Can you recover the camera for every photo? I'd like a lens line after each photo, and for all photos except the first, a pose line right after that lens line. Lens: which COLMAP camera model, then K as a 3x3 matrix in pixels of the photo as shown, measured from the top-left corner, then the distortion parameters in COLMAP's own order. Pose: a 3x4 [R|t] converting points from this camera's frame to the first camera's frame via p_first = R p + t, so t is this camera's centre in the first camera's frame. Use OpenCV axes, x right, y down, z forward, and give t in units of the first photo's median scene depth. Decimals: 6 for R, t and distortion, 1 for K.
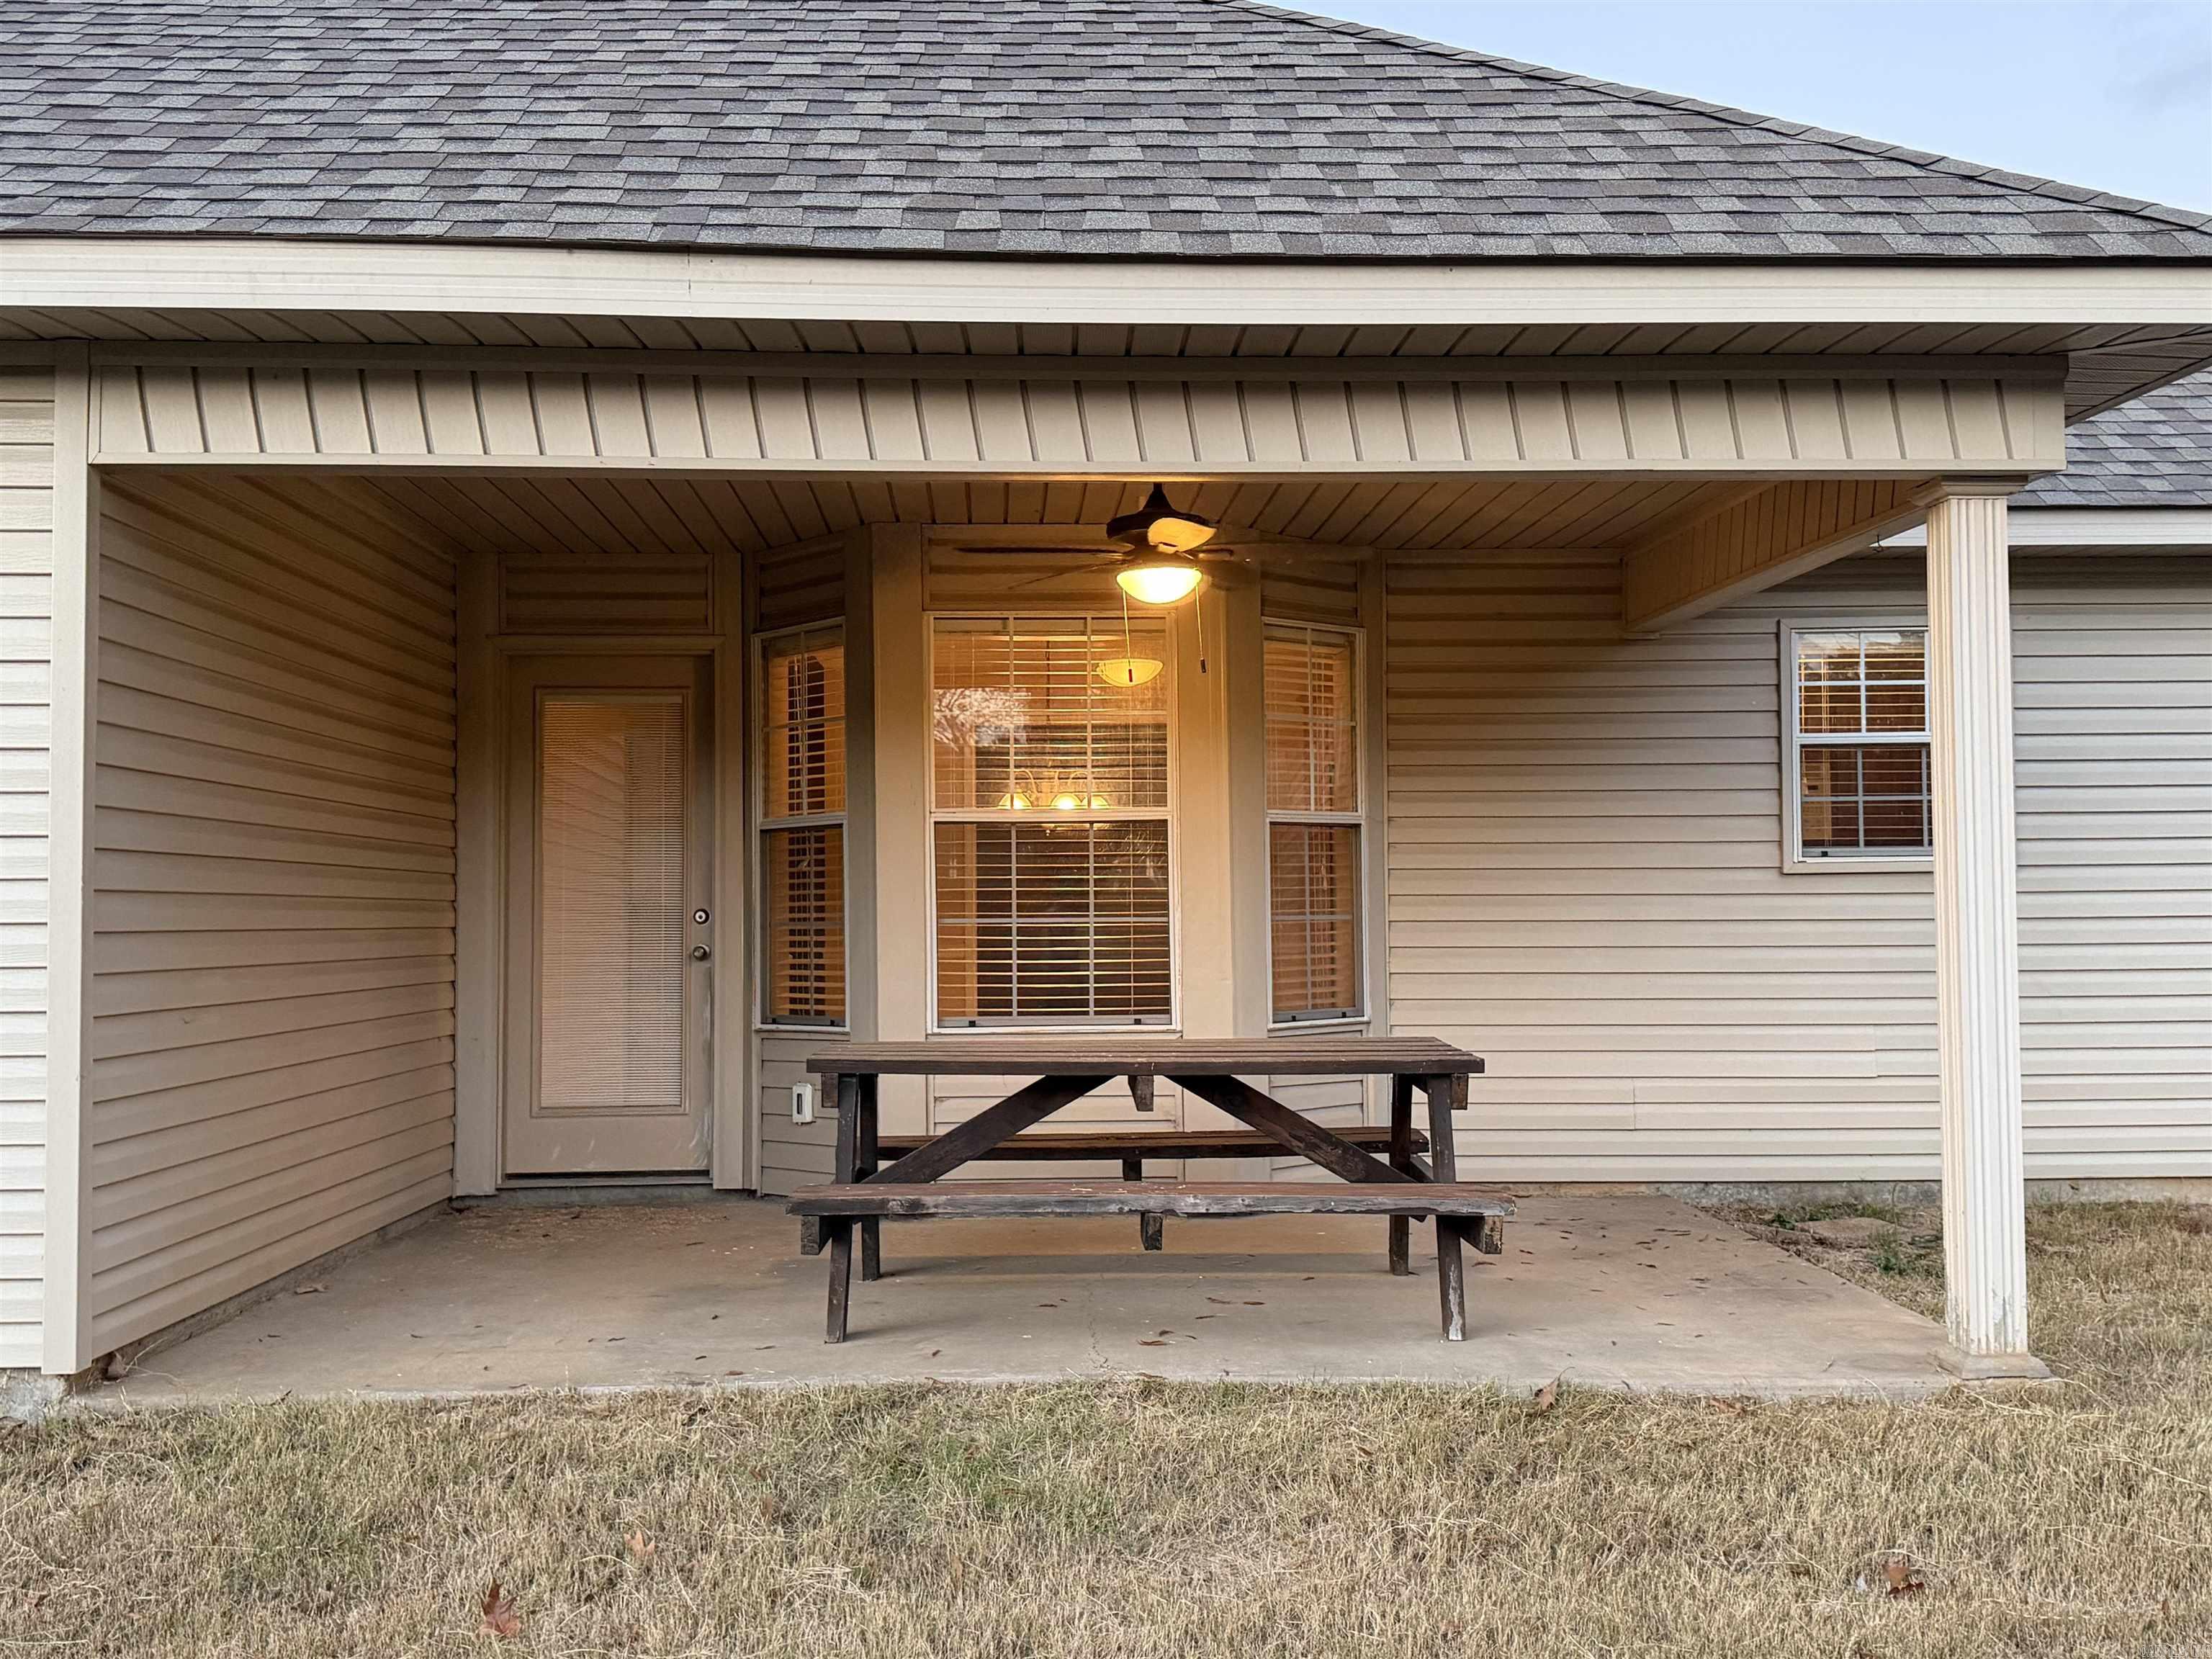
lens RADIAL K [[2107.2, 0, 1108.7], [0, 2107.2, 816.8], [0, 0, 1]] dist [0.049552, 0.000000]
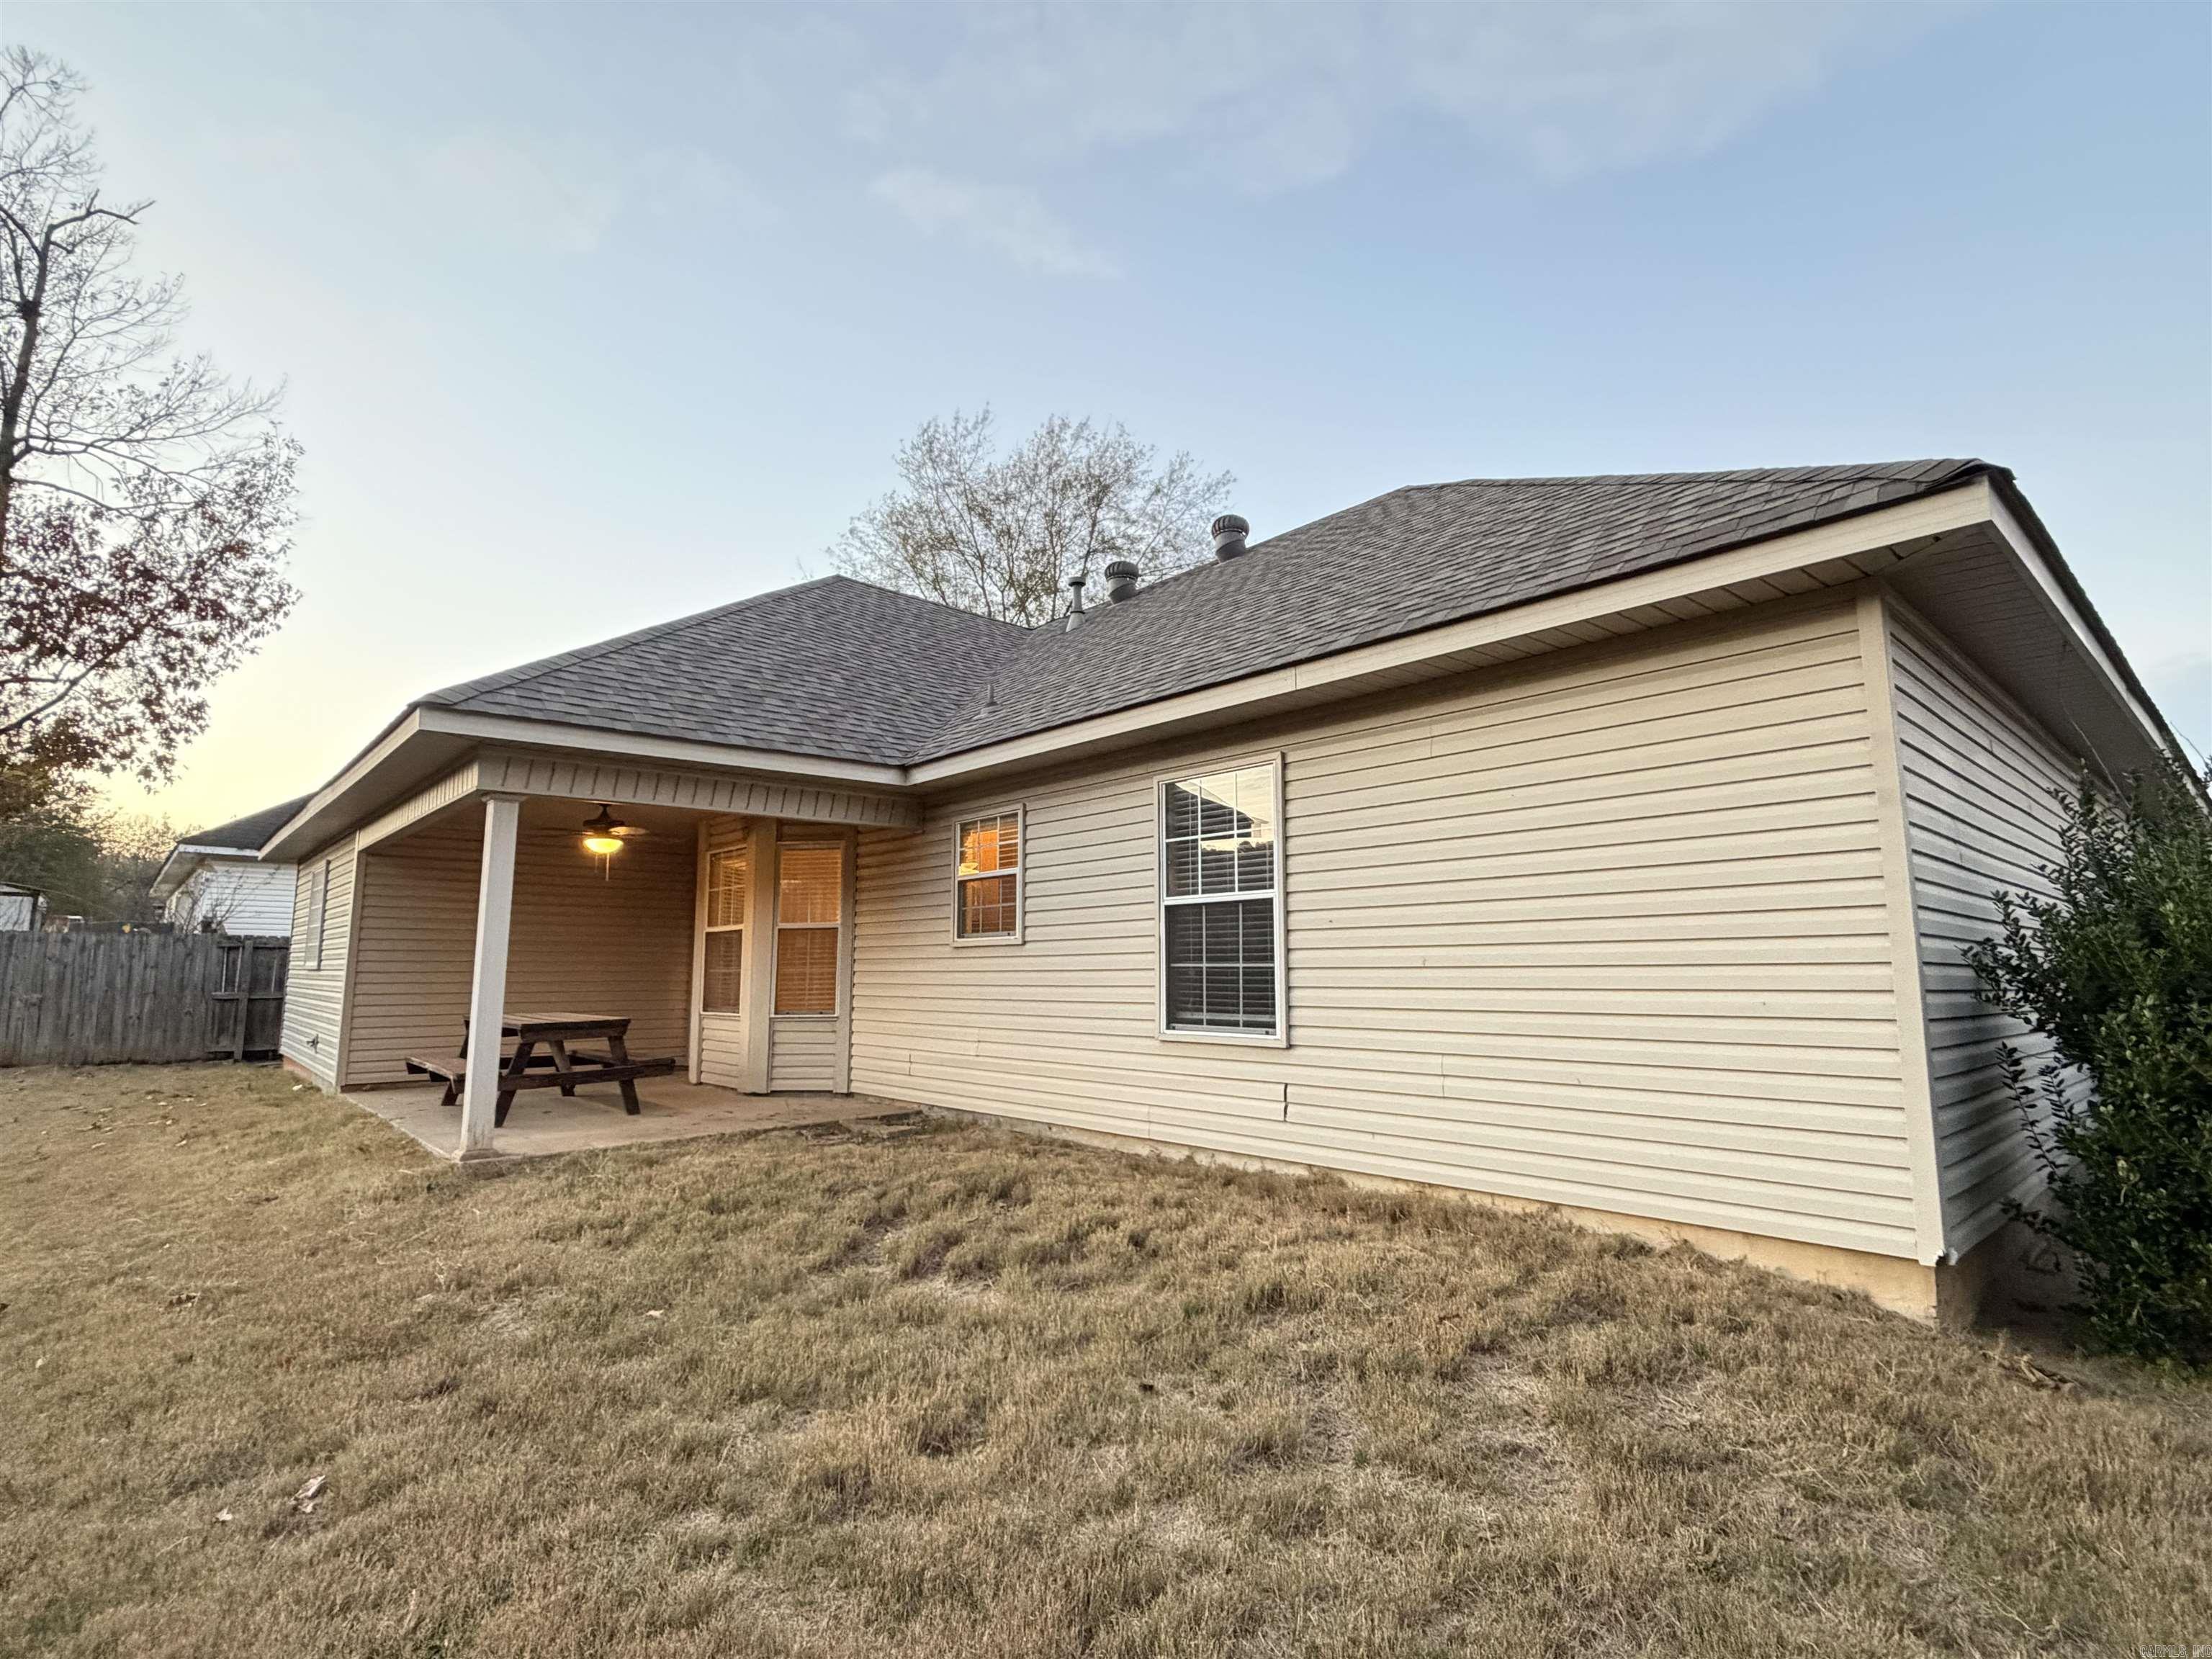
lens RADIAL K [[1088.7, 0, 1107.5], [0, 1088.7, 830.6], [0, 0, 1]] dist [-0.003040, 0.004393]
pose [[0.644698, -0.094603, -0.758561, 1.550283], [0.035889, 0.994964, -0.093583, 0.025274], [0.763594, 0.033109, 0.644847, 0.610357]]
